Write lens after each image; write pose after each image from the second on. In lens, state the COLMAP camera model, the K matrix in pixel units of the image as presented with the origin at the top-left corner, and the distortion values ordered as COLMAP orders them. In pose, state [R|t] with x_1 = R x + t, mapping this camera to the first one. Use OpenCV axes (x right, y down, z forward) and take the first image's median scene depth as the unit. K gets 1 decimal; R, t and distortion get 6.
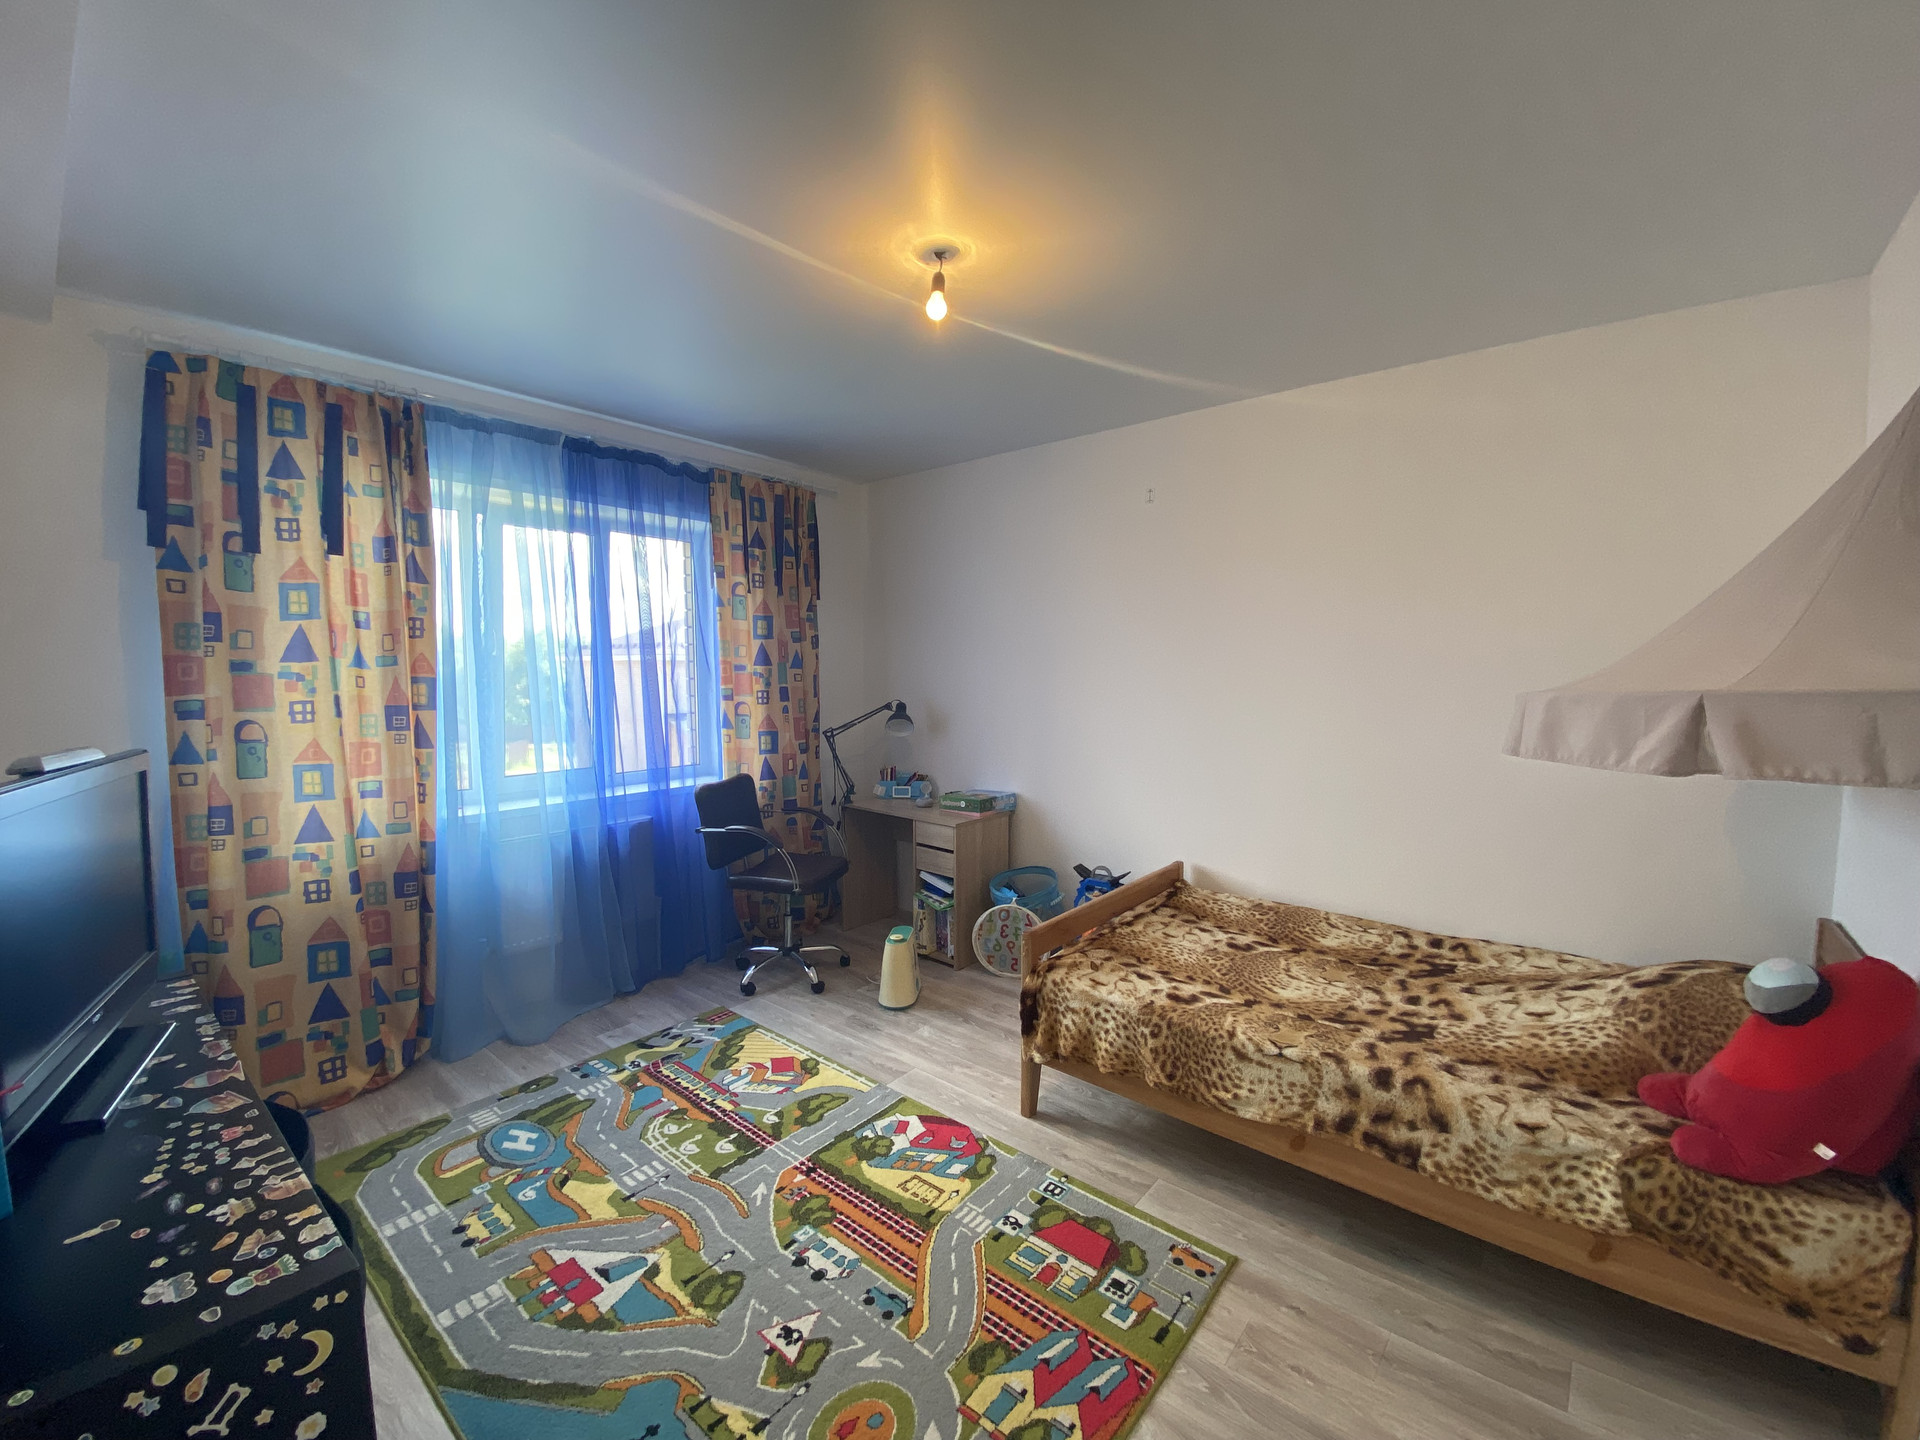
lens RADIAL K [[778.0, 0, 960.4], [0, 778.0, 730.3], [0, 0, 1]] dist [0.013210, -0.016923]
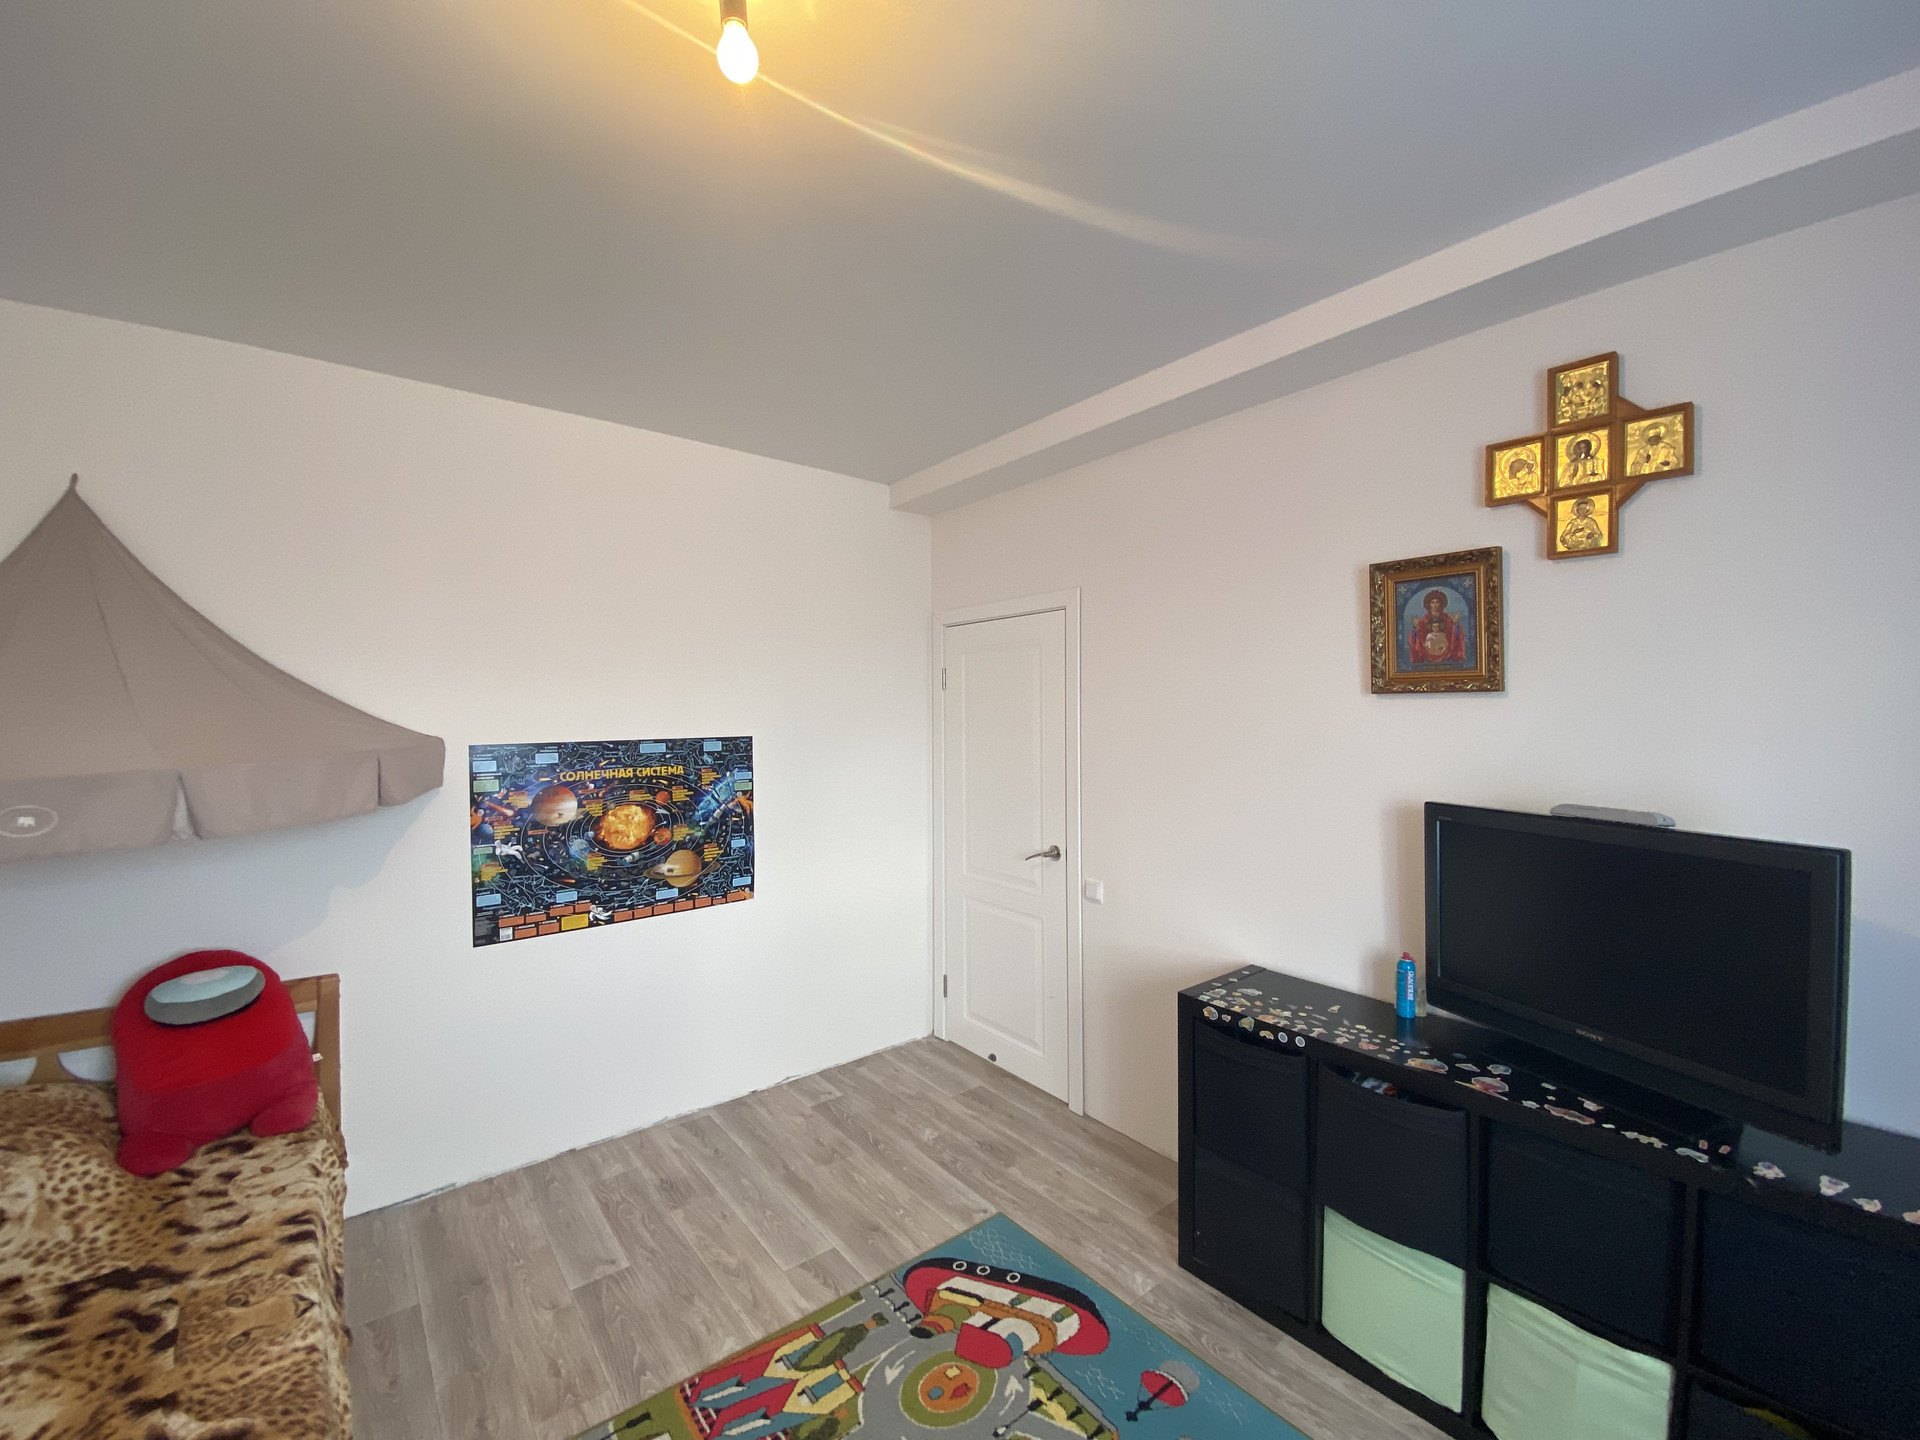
lens RADIAL K [[778.0, 0, 953.6], [0, 778.0, 720.4], [0, 0, 1]] dist [0.013210, -0.016923]
pose [[-0.977501, -0.001144, 0.210927, -0.318266], [0.019418, 0.995251, 0.095386, -0.173722], [-0.210034, 0.097336, -0.972837, 1.708527]]
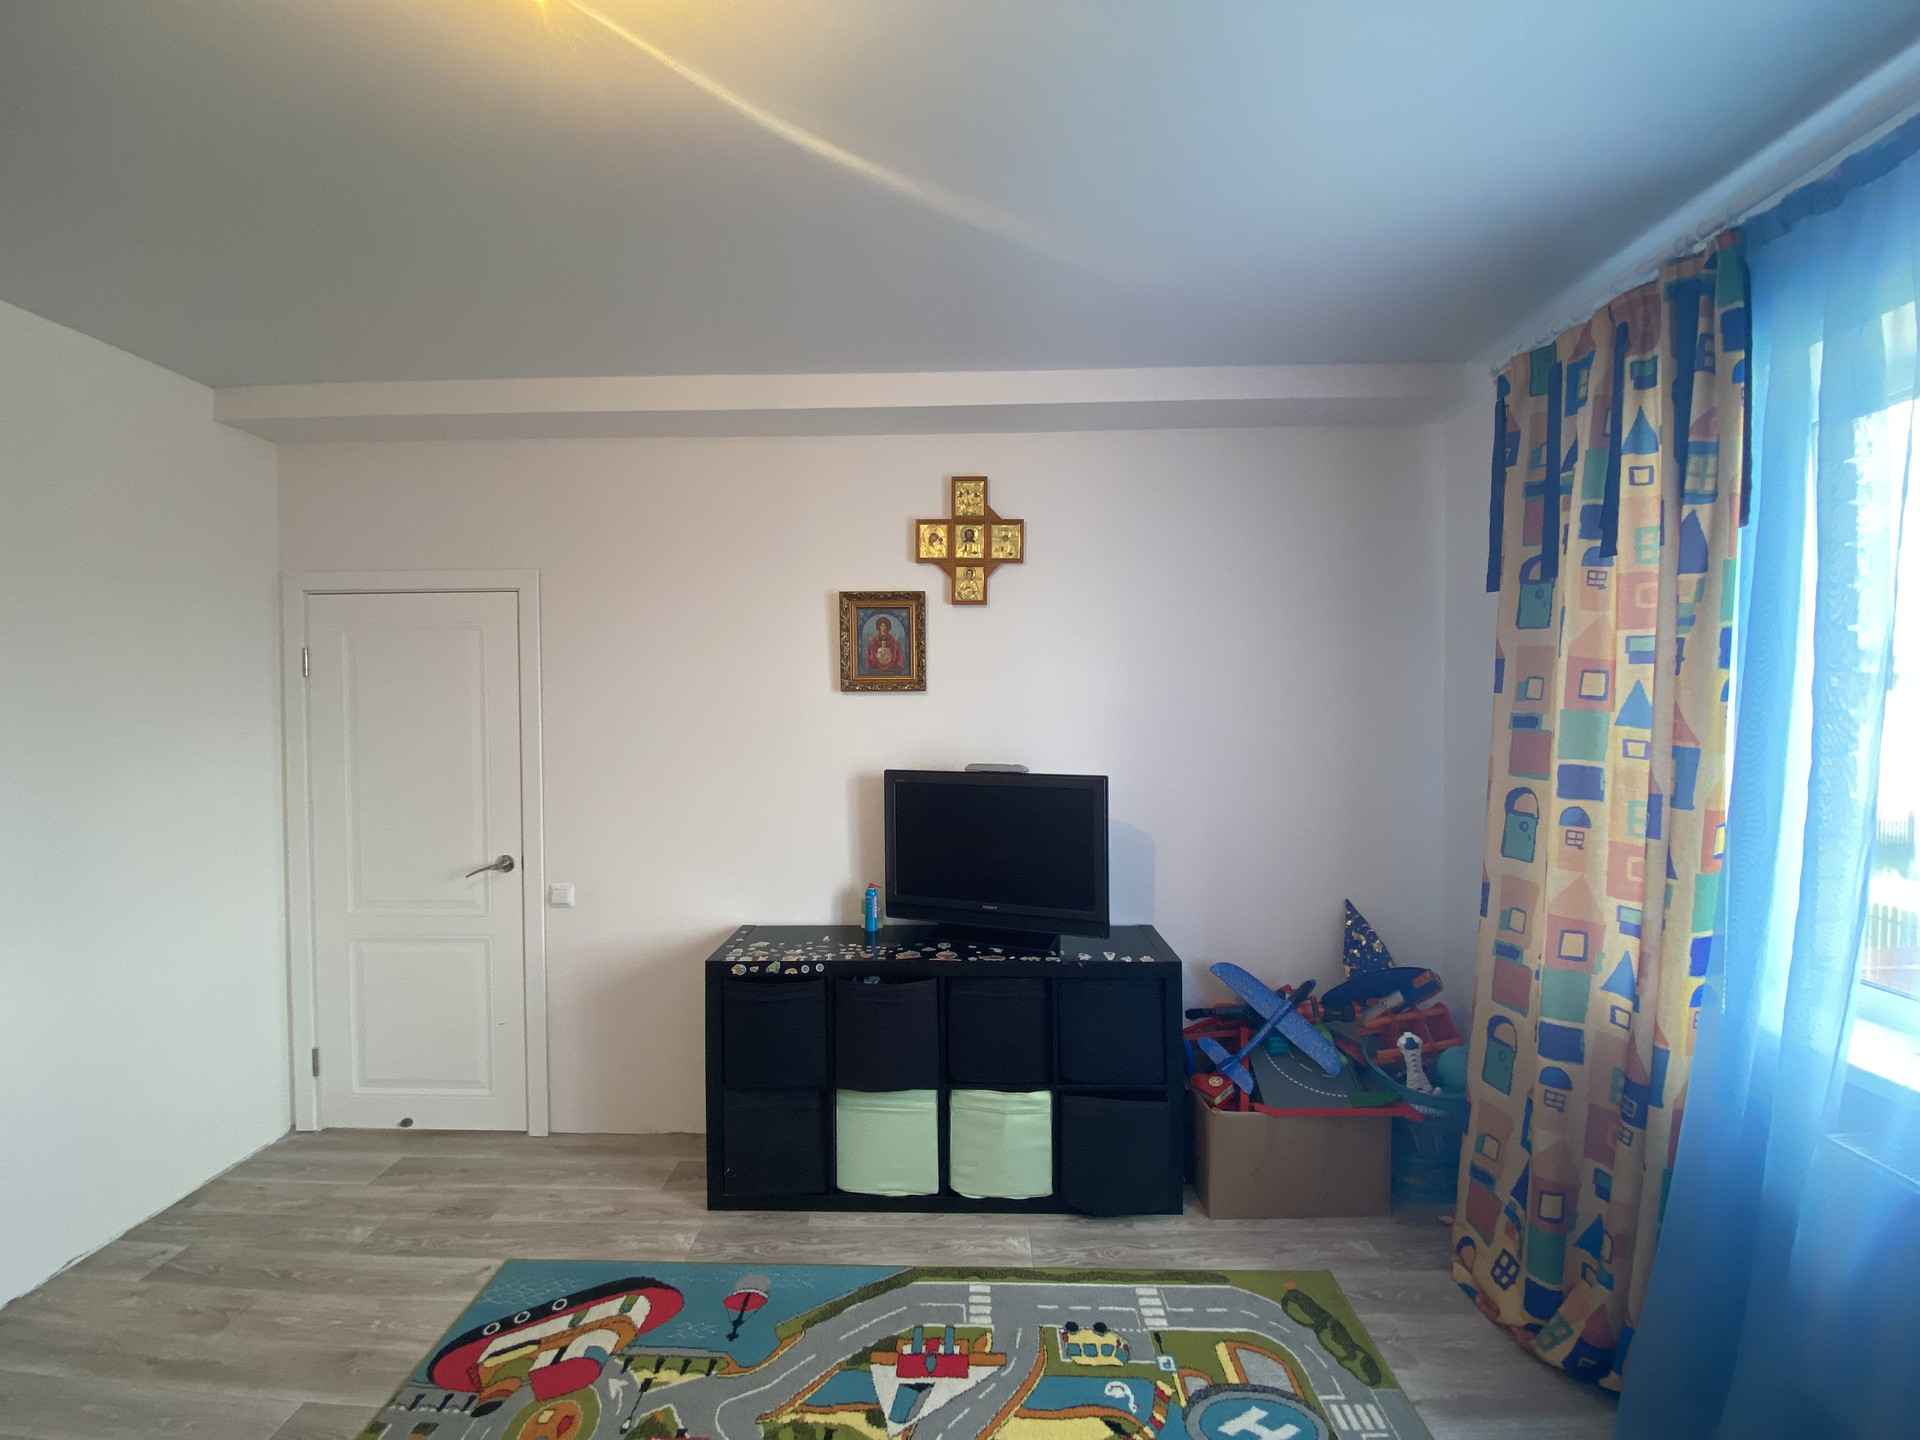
lens RADIAL K [[778.0, 0, 945.9], [0, 778.0, 714.9], [0, 0, 1]] dist [0.013210, -0.016923]
pose [[-0.792149, 0.005095, -0.610307, 0.073131], [-0.048656, 0.996255, 0.071469, -0.162066], [0.608386, 0.086309, -0.788934, 1.757409]]
